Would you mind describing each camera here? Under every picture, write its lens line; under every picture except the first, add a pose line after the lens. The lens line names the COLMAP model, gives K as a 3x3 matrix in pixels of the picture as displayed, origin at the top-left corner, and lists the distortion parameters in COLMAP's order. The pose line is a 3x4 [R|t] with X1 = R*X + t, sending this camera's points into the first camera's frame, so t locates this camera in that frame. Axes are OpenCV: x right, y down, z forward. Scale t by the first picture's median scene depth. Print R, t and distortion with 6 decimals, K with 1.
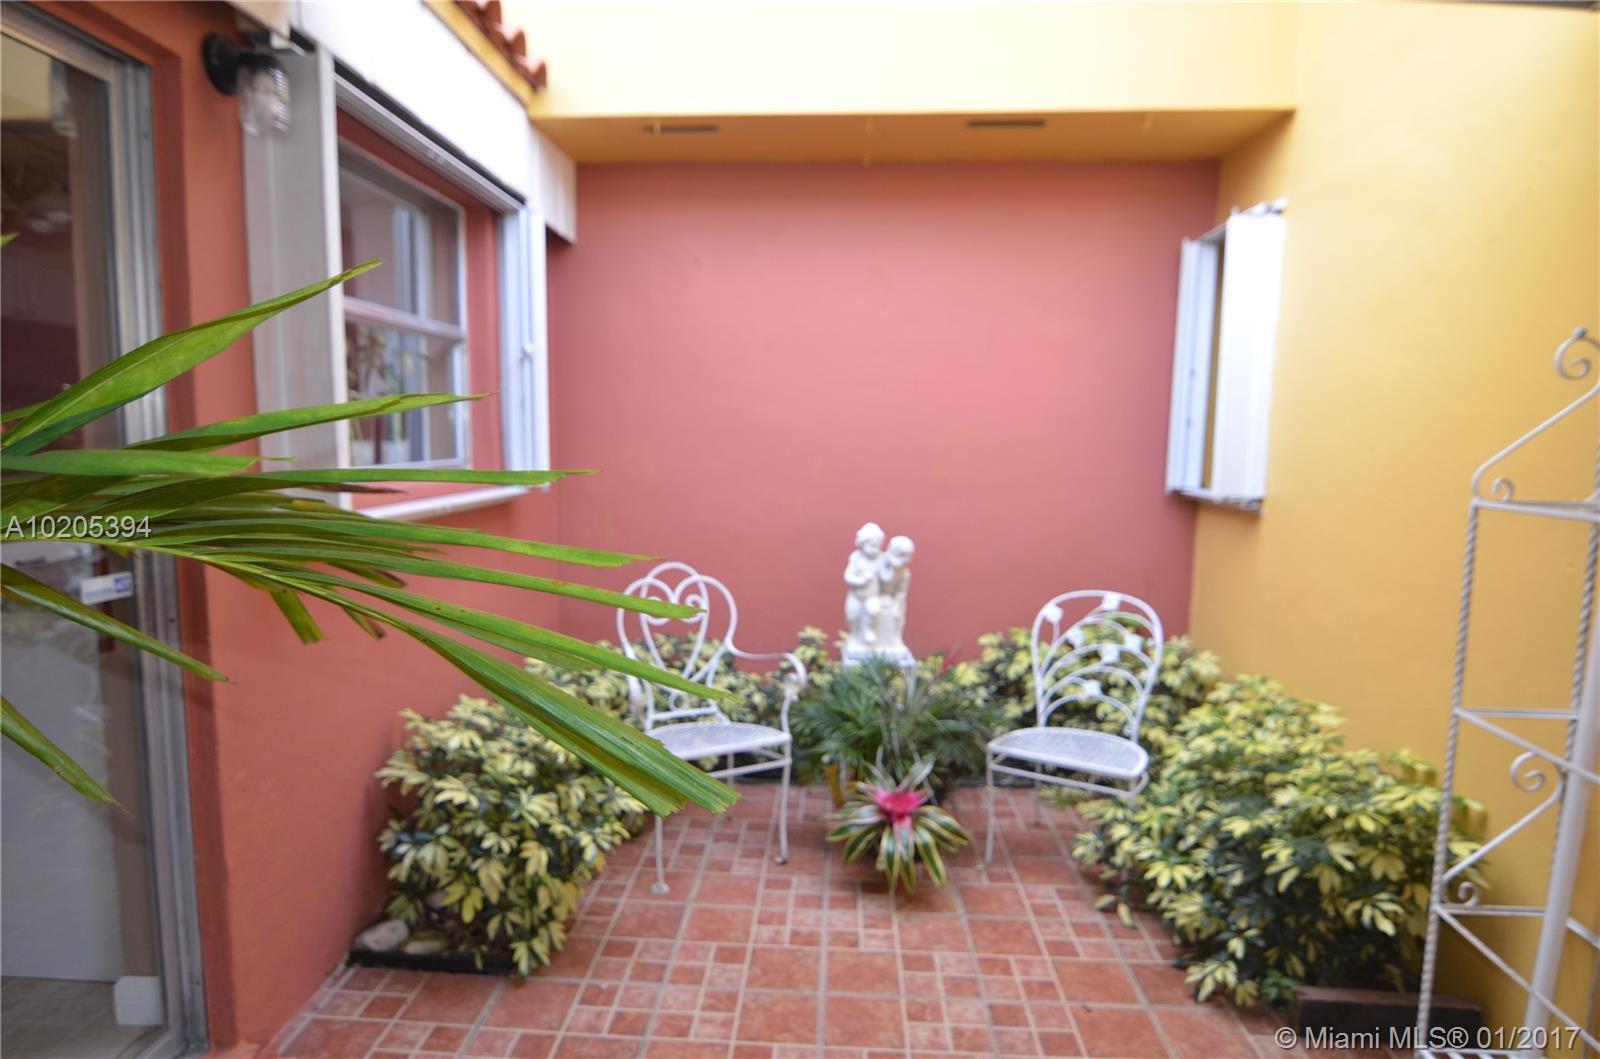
lens RADIAL K [[911.4, 0, 801.7], [0, 911.4, 532.6], [0, 0, 1]] dist [-0.005802, -0.010896]
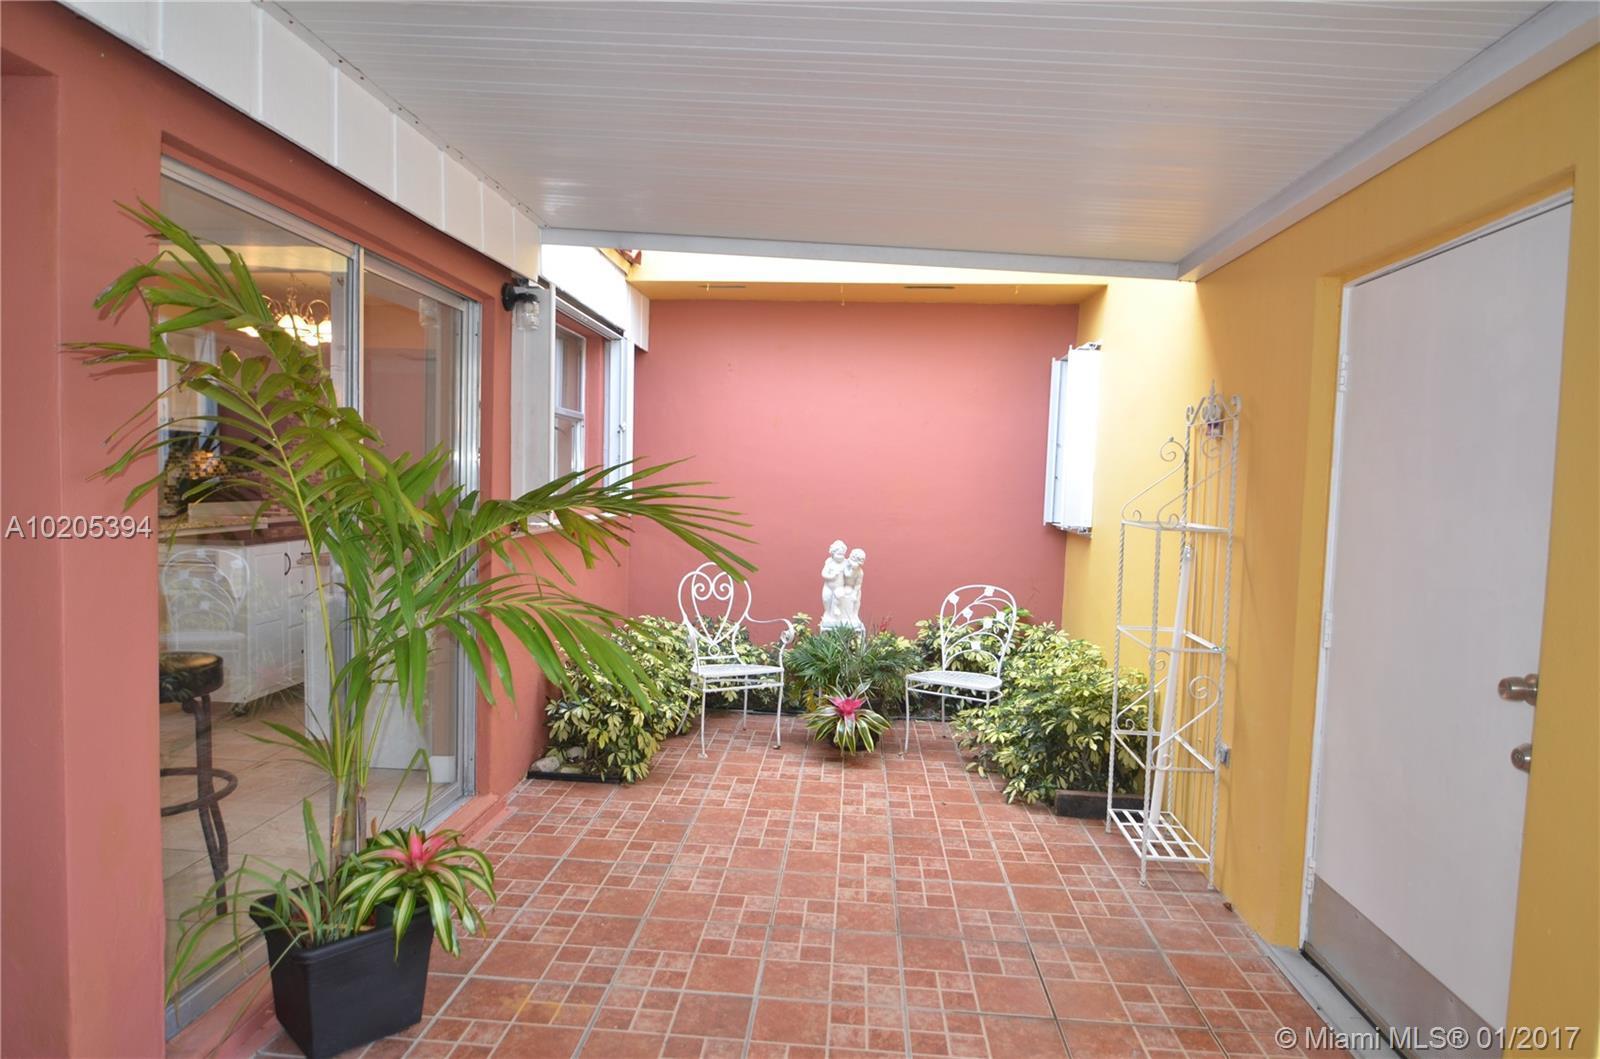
lens RADIAL K [[911.4, 0, 799.5], [0, 911.4, 530.8], [0, 0, 1]] dist [-0.005802, -0.010896]
pose [[0.999731, 0.017960, -0.014675, 0.037242], [-0.018721, 0.998393, -0.053484, 0.071147], [0.013691, 0.053744, 0.998461, -0.673872]]
